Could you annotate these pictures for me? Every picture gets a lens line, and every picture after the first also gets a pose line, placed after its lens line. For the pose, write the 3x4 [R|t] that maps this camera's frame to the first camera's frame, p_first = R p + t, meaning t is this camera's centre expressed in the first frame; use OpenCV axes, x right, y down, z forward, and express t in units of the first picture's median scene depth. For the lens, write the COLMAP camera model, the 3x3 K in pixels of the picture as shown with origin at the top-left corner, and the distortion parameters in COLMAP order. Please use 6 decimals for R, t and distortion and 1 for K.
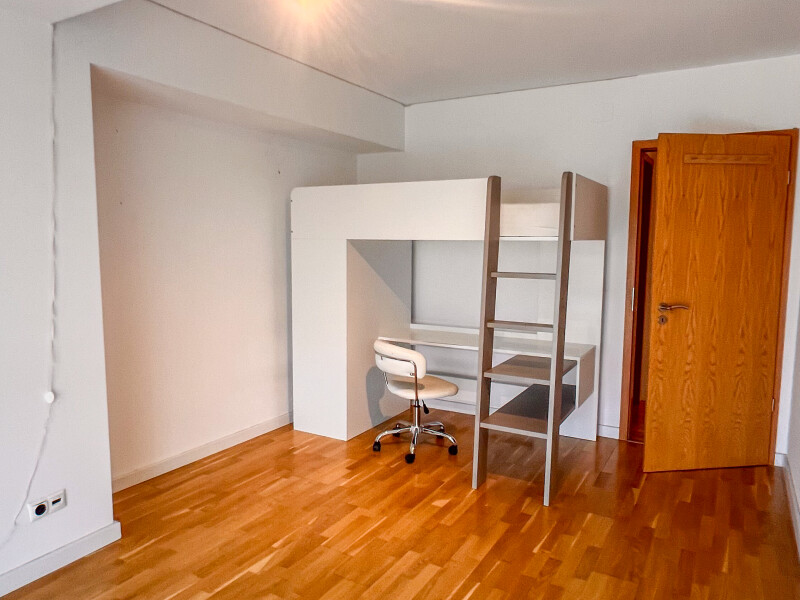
lens RADIAL K [[574.7, 0, 400.0], [0, 574.7, 300.0], [0, 0, 1]] dist [0.002523, 0.000876]
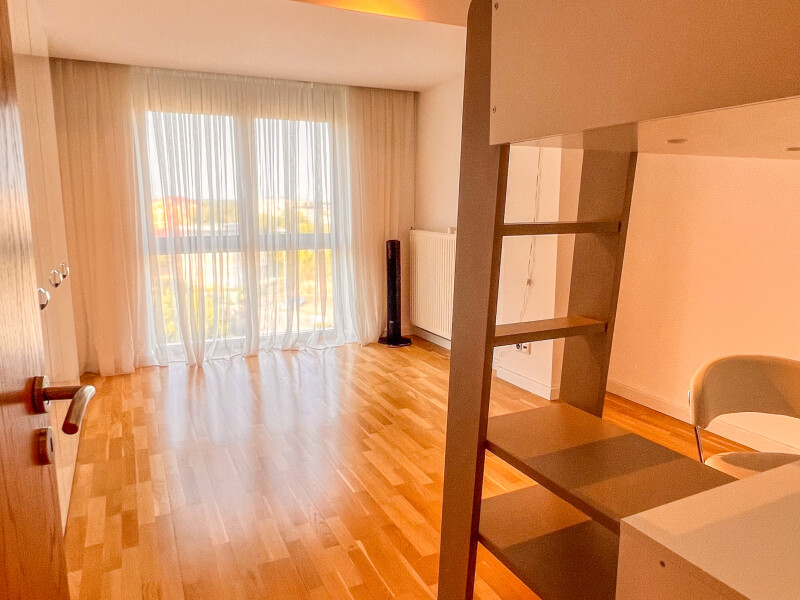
lens RADIAL K [[567.3, 0, 400.0], [0, 567.3, 300.0], [0, 0, 1]] dist [0.002728, 0.004288]
pose [[-0.558989, 0.144900, -0.816416, 0.780478], [-0.080235, 0.970540, 0.227189, -0.104752], [0.825284, 0.192501, -0.530895, 1.328604]]
